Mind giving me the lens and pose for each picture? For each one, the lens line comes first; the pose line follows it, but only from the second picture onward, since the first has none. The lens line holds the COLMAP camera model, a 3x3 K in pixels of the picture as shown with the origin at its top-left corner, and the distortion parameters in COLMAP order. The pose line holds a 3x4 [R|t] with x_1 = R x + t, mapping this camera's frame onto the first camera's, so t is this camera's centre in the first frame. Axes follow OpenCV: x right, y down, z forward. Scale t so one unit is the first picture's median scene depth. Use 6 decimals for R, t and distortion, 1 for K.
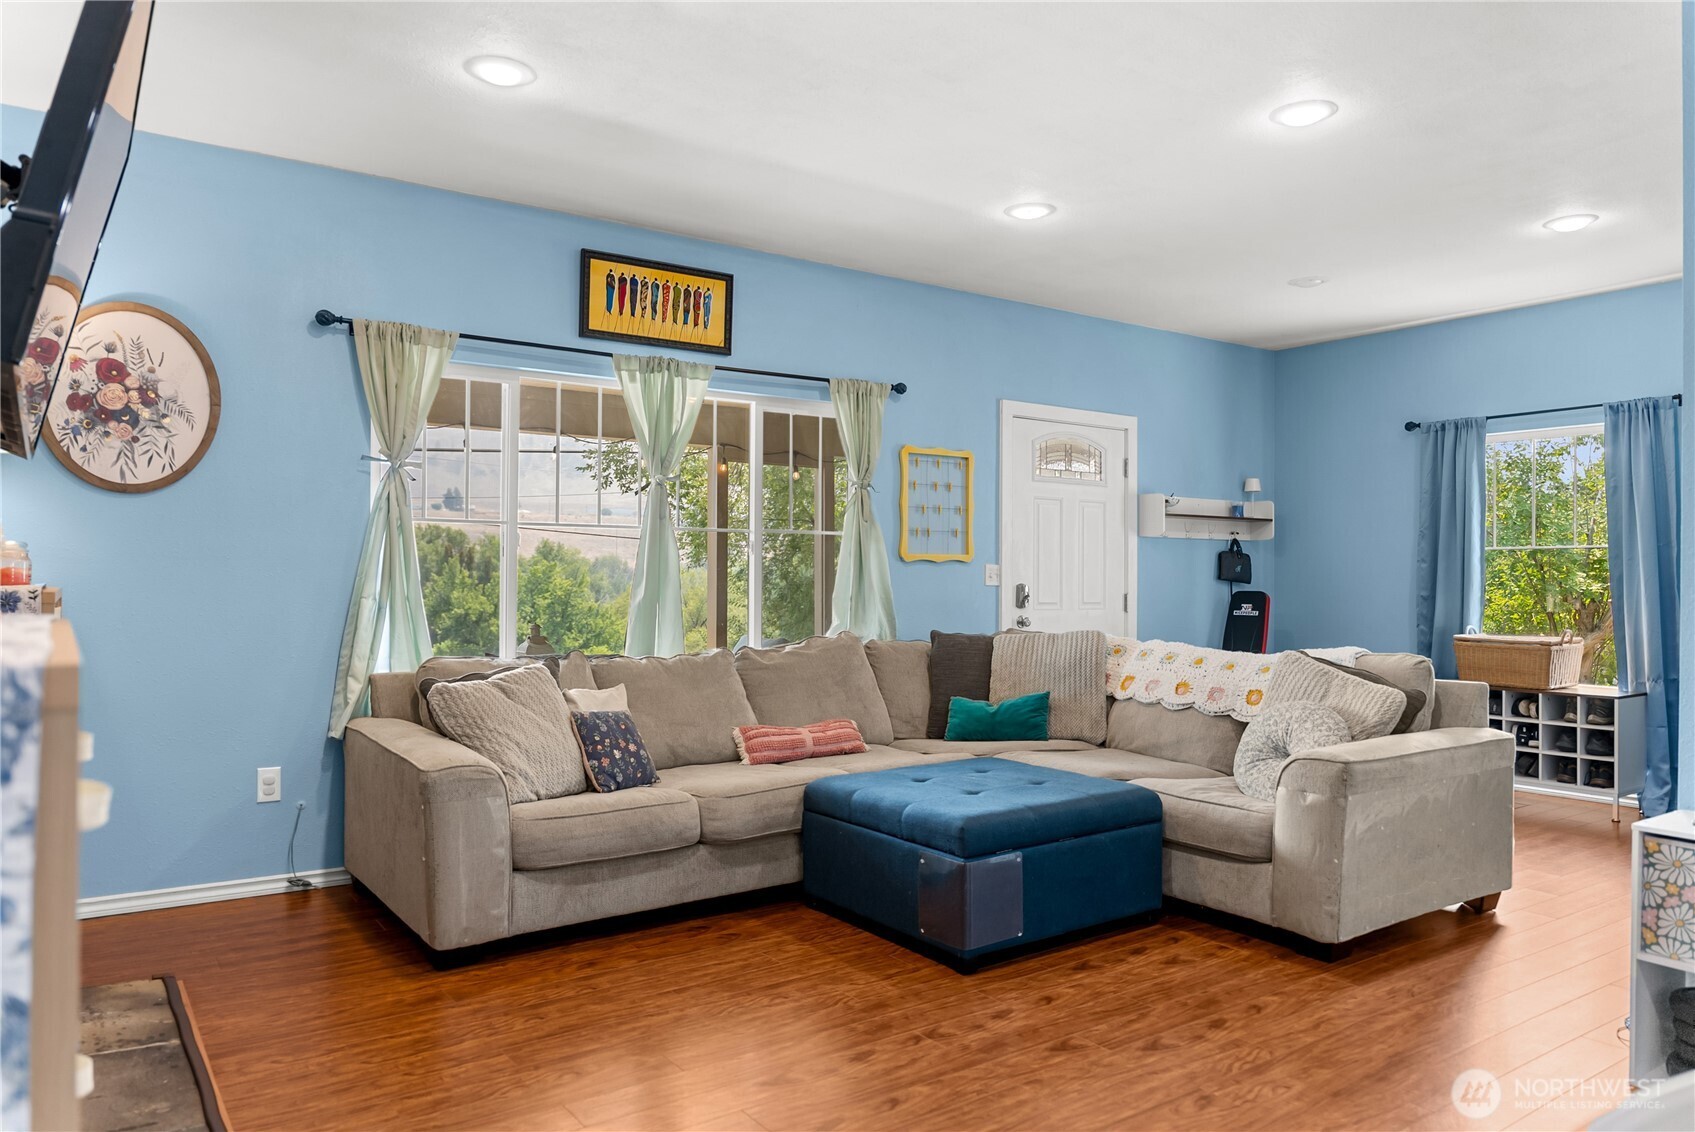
lens RADIAL K [[1164.2, 0, 857.9], [0, 1164.2, 581.8], [0, 0, 1]] dist [-0.007732, -0.002770]
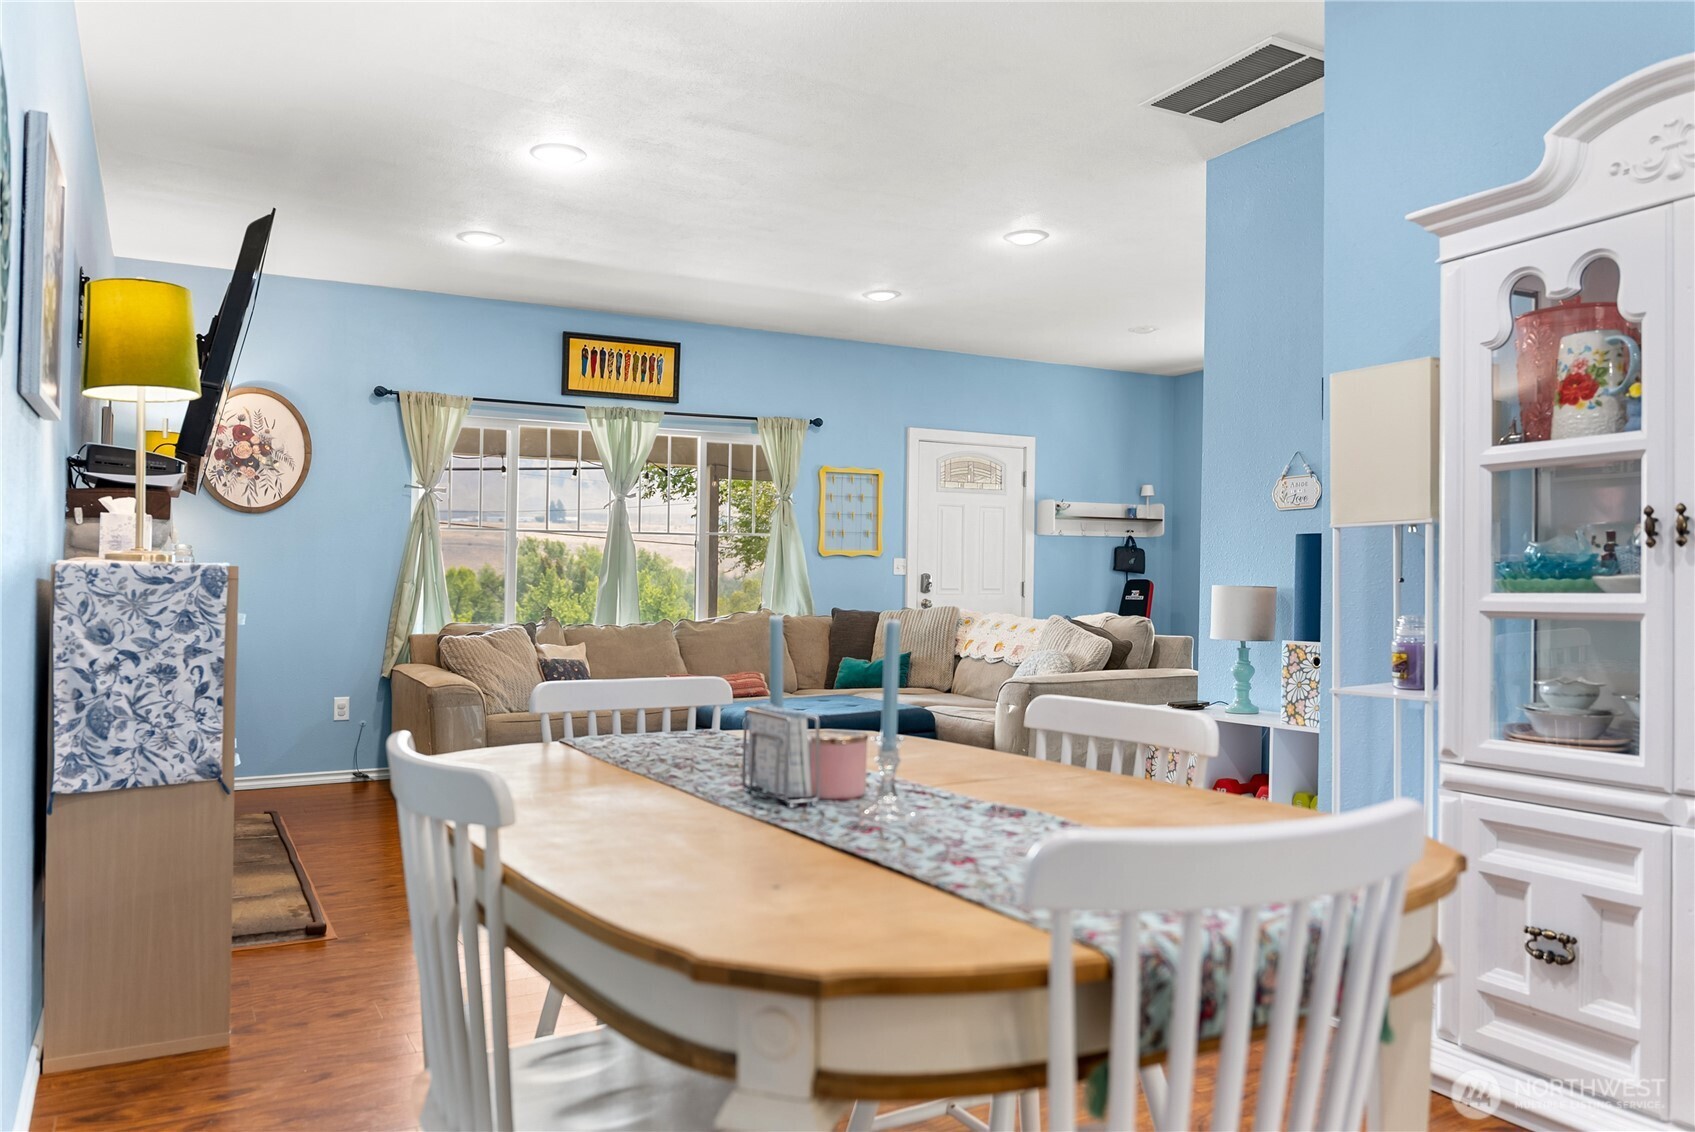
lens RADIAL K [[1164.2, 0, 830.0], [0, 1164.2, 556.5], [0, 0, 1]] dist [-0.007732, -0.002770]
pose [[0.994935, -0.011424, -0.099867, 0.208520], [0.008682, 0.999575, -0.027842, 0.022254], [0.100143, 0.026834, 0.994611, -0.330547]]
